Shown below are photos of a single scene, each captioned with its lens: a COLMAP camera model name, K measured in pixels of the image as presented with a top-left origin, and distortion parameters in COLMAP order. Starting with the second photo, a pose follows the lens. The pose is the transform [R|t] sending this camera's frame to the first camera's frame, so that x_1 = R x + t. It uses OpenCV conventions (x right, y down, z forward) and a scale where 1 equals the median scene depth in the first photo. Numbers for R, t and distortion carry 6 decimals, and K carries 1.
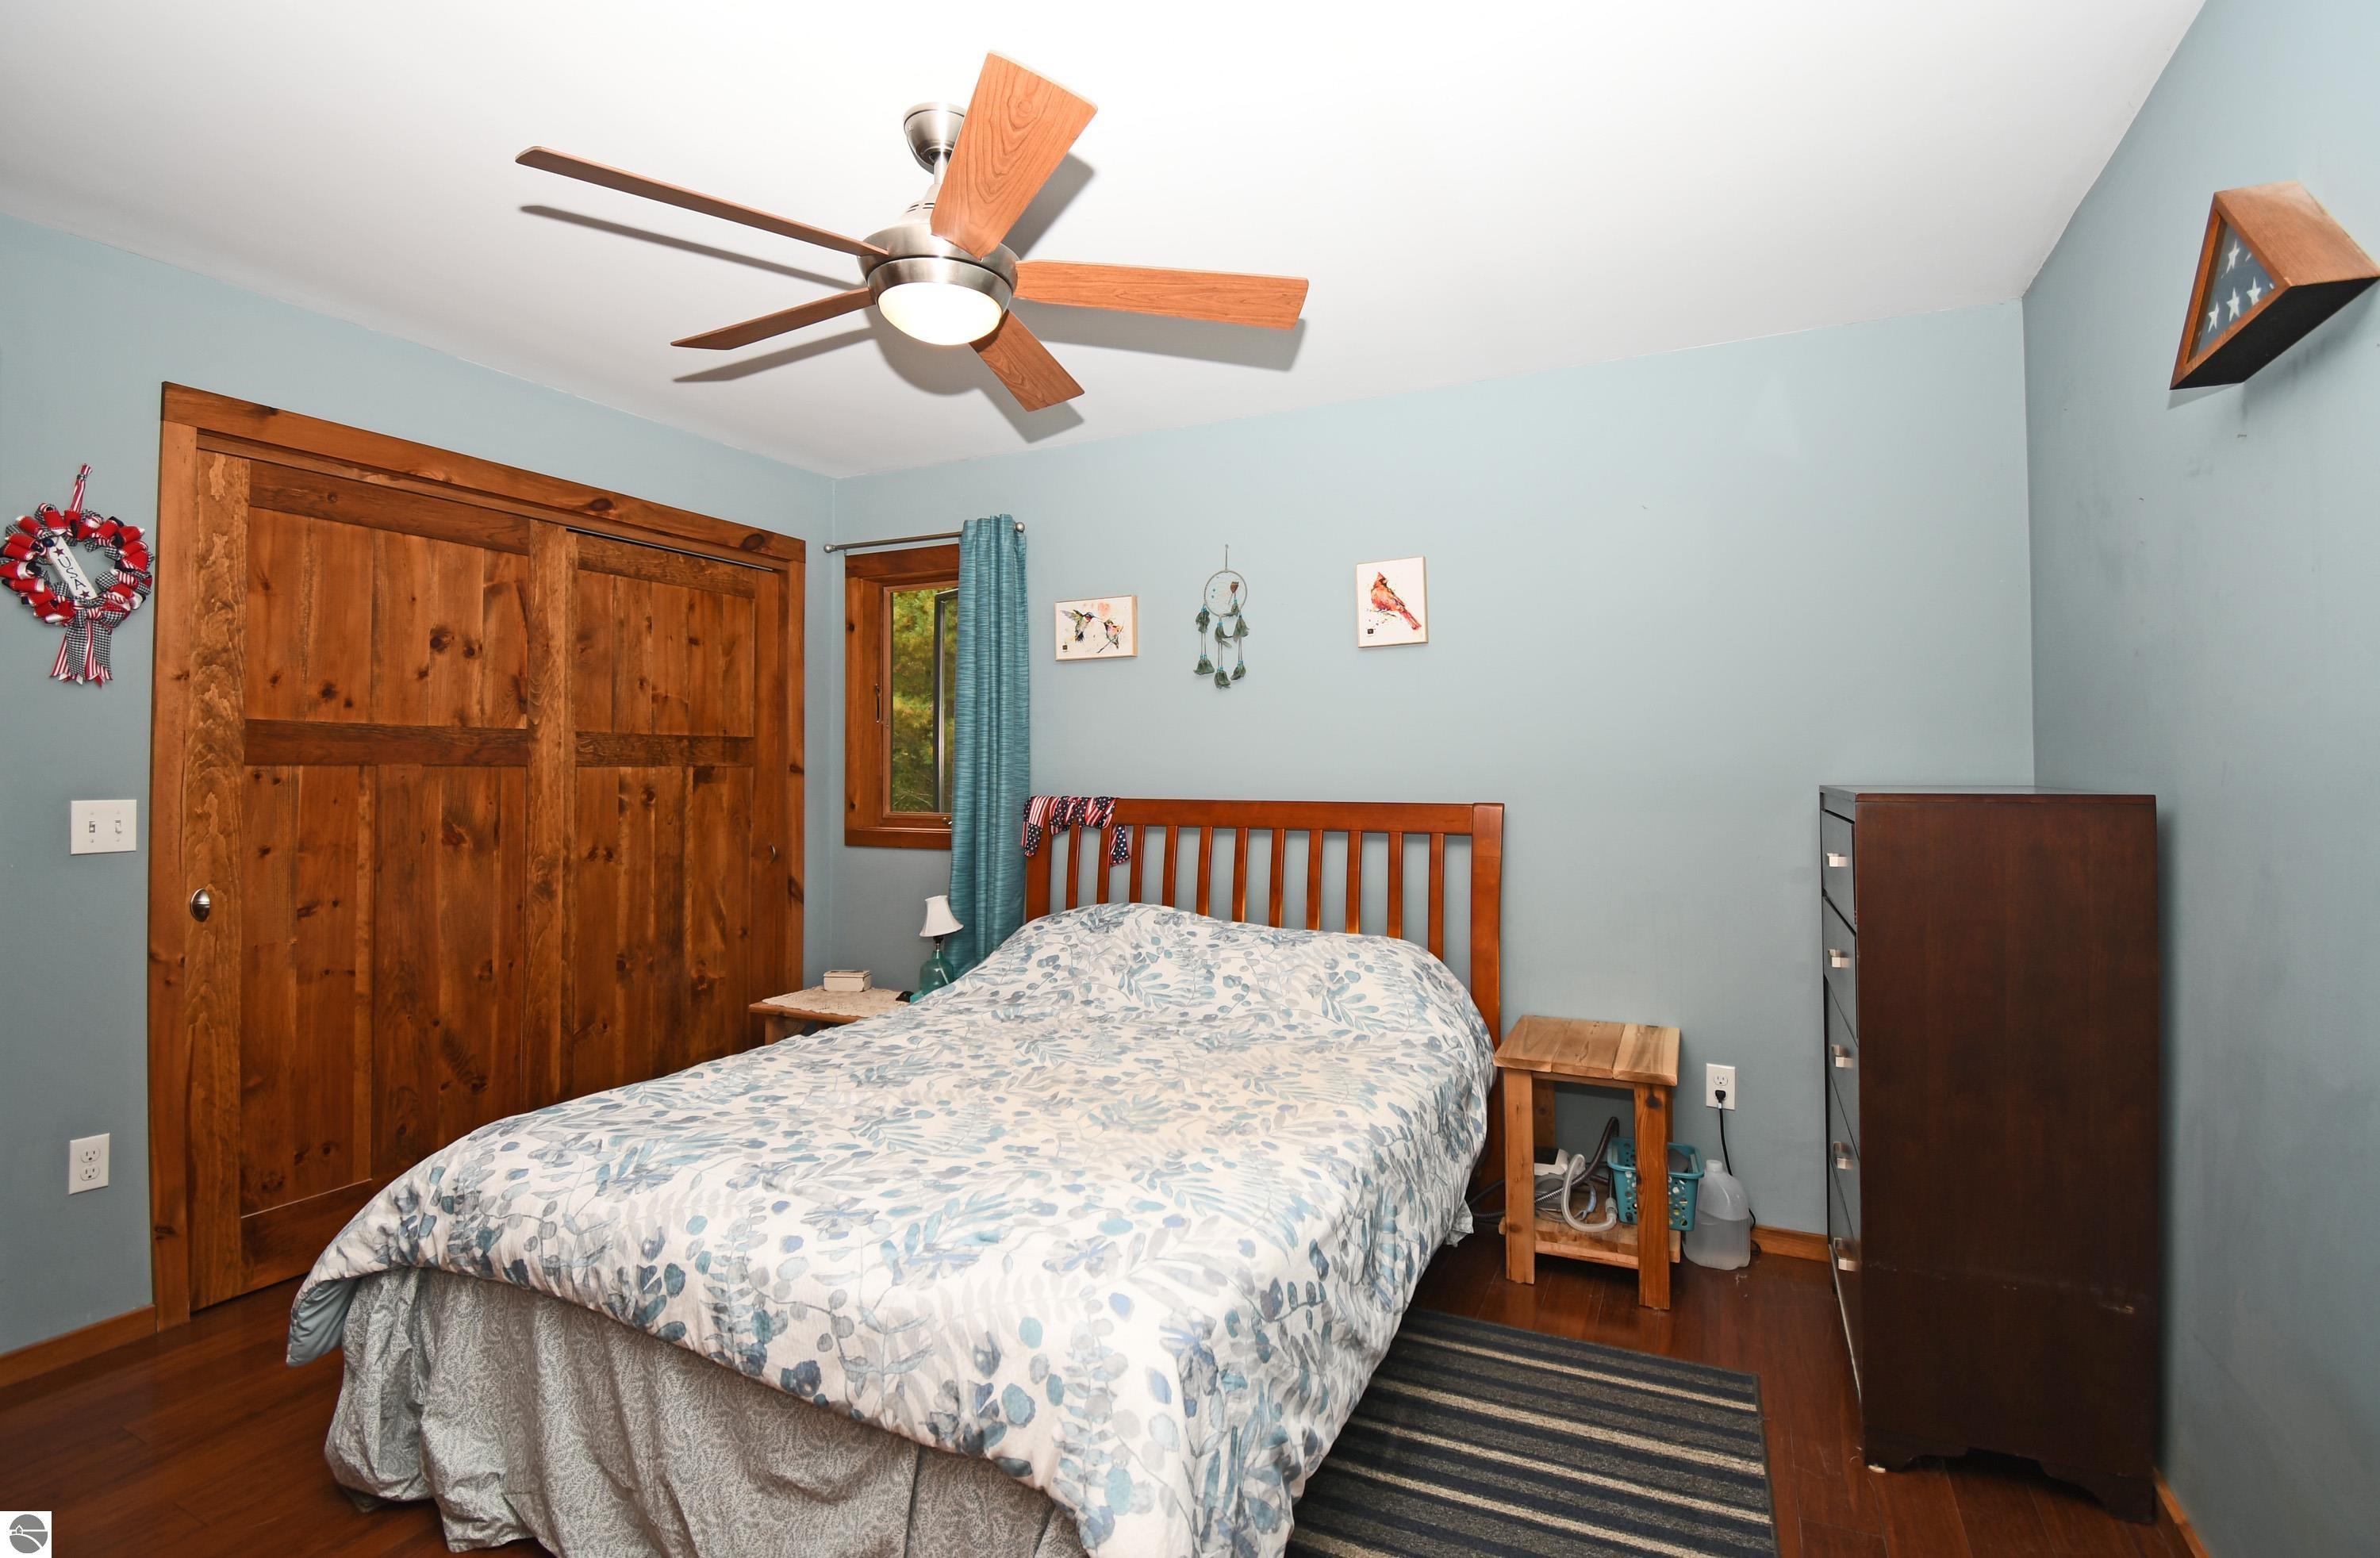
lens RADIAL K [[1092.8, 0, 1186.0], [0, 1092.8, 777.1], [0, 0, 1]] dist [-0.020730, -0.001234]
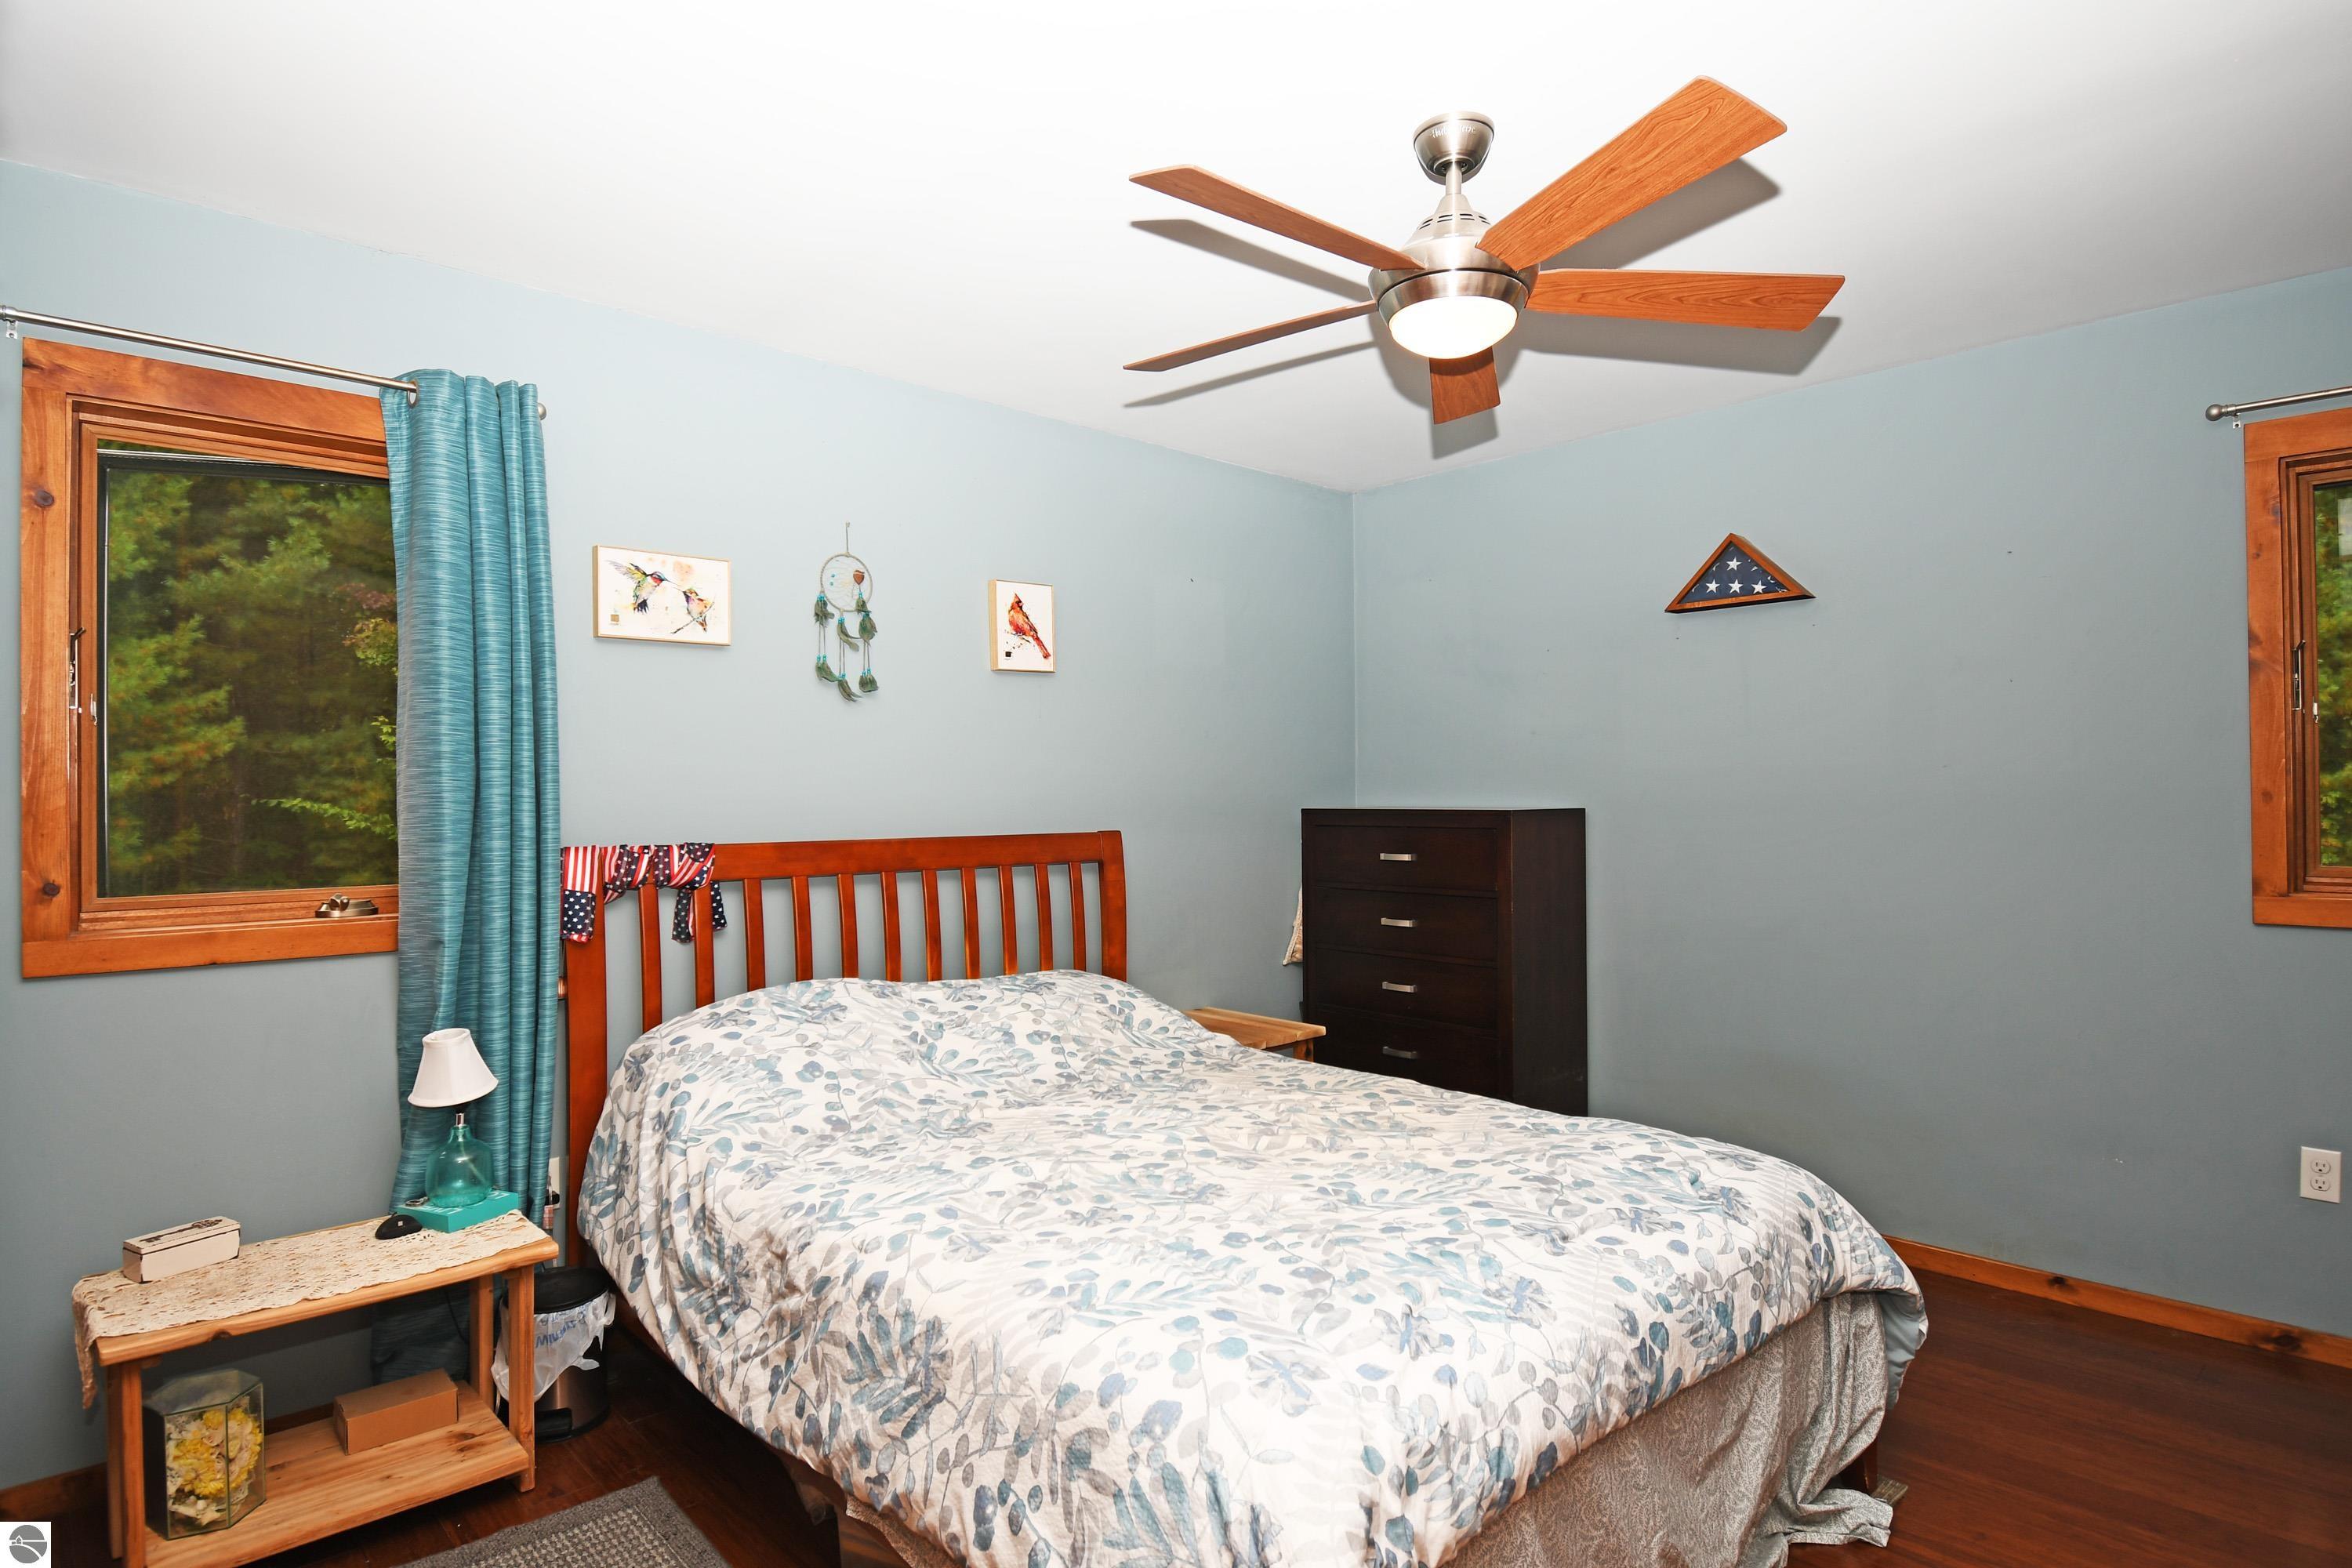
lens RADIAL K [[1258.7, 0, 1177.5], [0, 1258.7, 789.2], [0, 0, 1]] dist [-0.006210, -0.001221]
pose [[0.365713, 0.006111, 0.930707, -0.748811], [0.015426, 0.999801, -0.012626, -0.001281], [-0.930600, 0.018975, 0.365547, 0.447765]]
